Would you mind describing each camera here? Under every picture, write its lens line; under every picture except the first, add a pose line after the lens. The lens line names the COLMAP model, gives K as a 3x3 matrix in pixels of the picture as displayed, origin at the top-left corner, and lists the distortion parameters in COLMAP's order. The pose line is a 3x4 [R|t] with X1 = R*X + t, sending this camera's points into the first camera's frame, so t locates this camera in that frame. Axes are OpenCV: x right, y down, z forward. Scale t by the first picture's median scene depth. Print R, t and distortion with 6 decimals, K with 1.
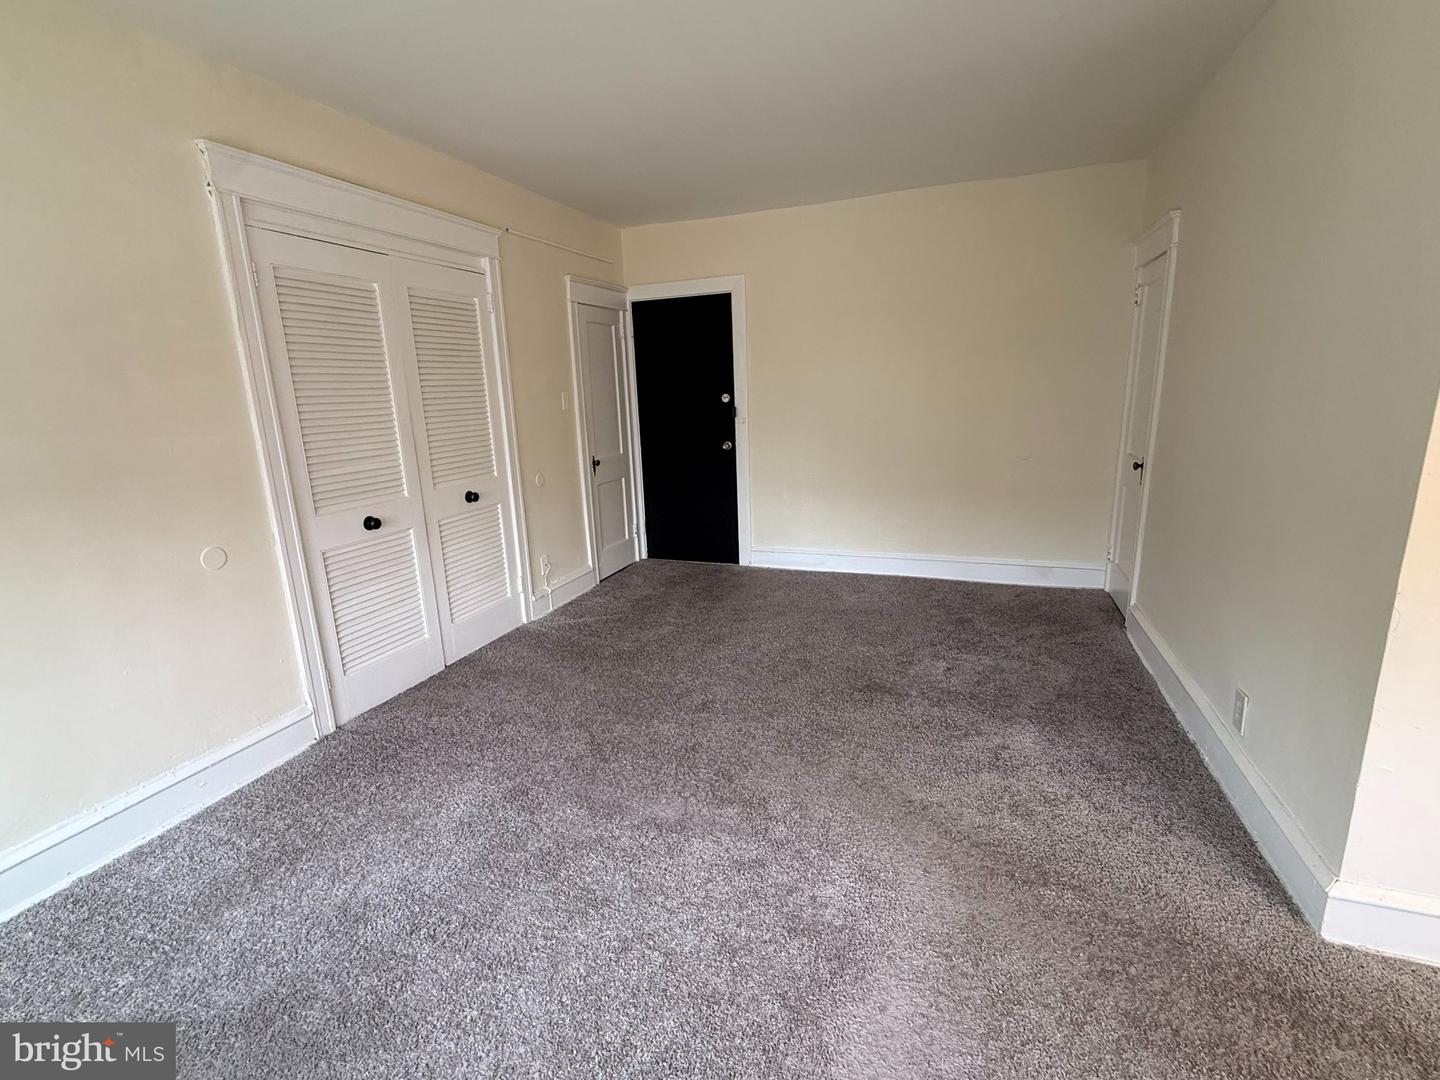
lens RADIAL K [[663.5, 0, 721.6], [0, 663.5, 544.5], [0, 0, 1]] dist [0.002673, -0.000172]
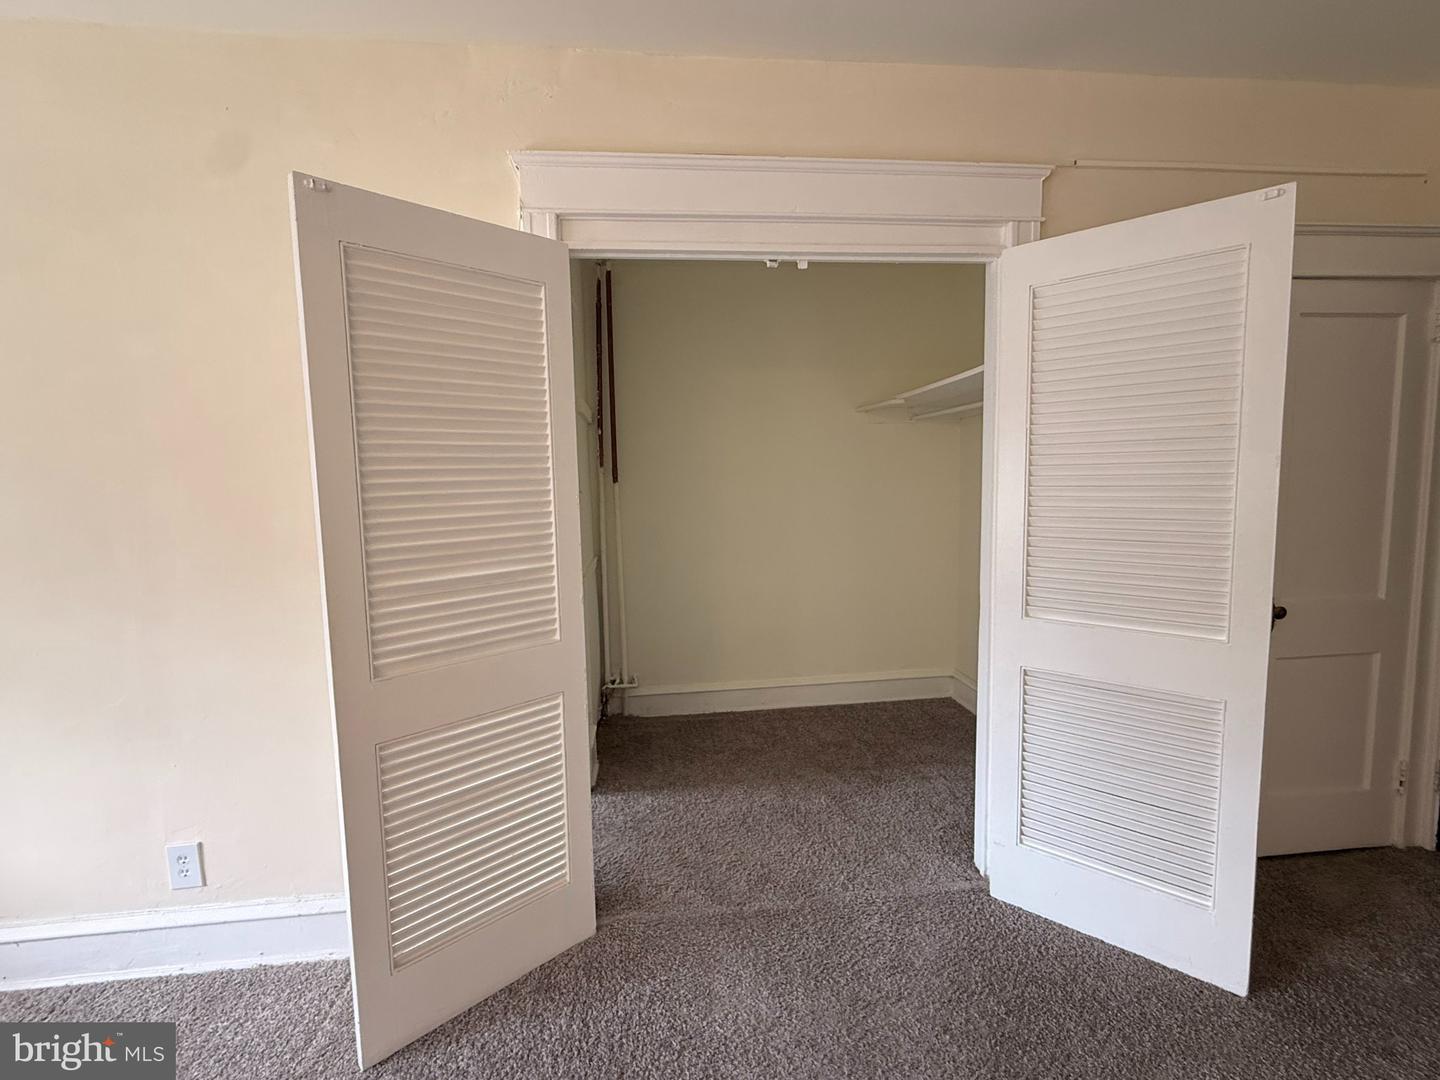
lens RADIAL K [[663.5, 0, 721.6], [0, 663.5, 544.5], [0, 0, 1]] dist [0.002673, -0.000172]
pose [[0.446042, 0.108445, -0.888418, 0.056310], [-0.201625, 0.979292, 0.018309, -0.124692], [0.872006, 0.170961, 0.458671, 0.549945]]
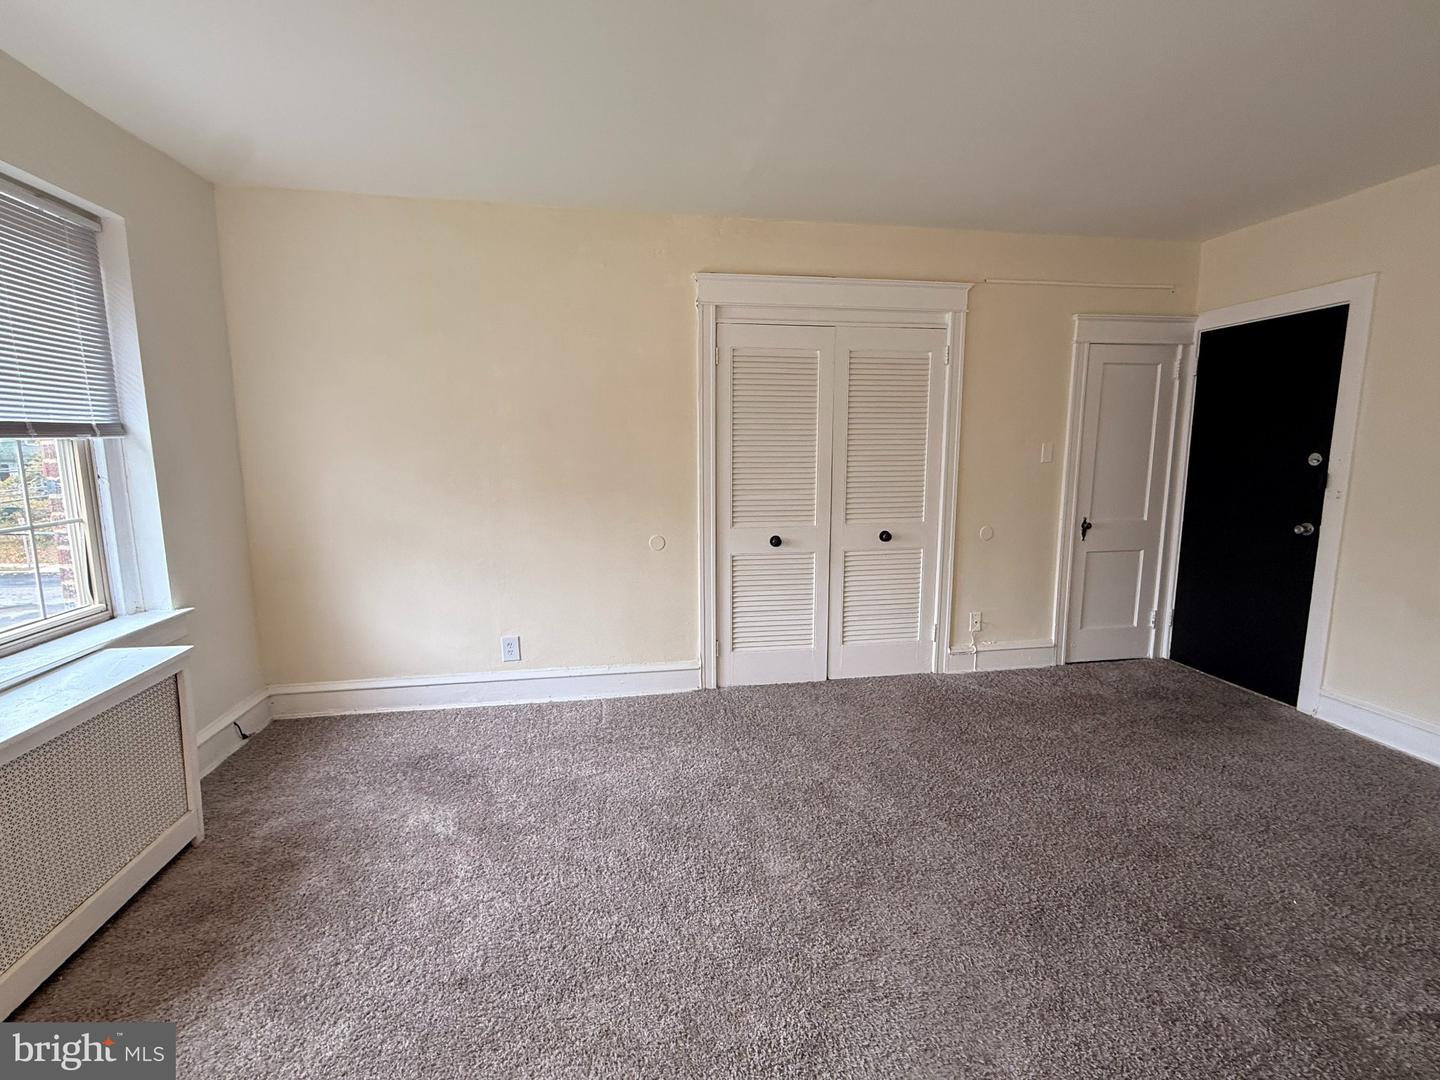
lens RADIAL K [[663.5, 0, 721.6], [0, 663.5, 544.5], [0, 0, 1]] dist [0.002673, -0.000172]
pose [[0.499205, 0.161706, -0.851261, 0.382412], [-0.215852, 0.974668, 0.058567, -0.060824], [0.839168, 0.154510, 0.521464, 0.206734]]
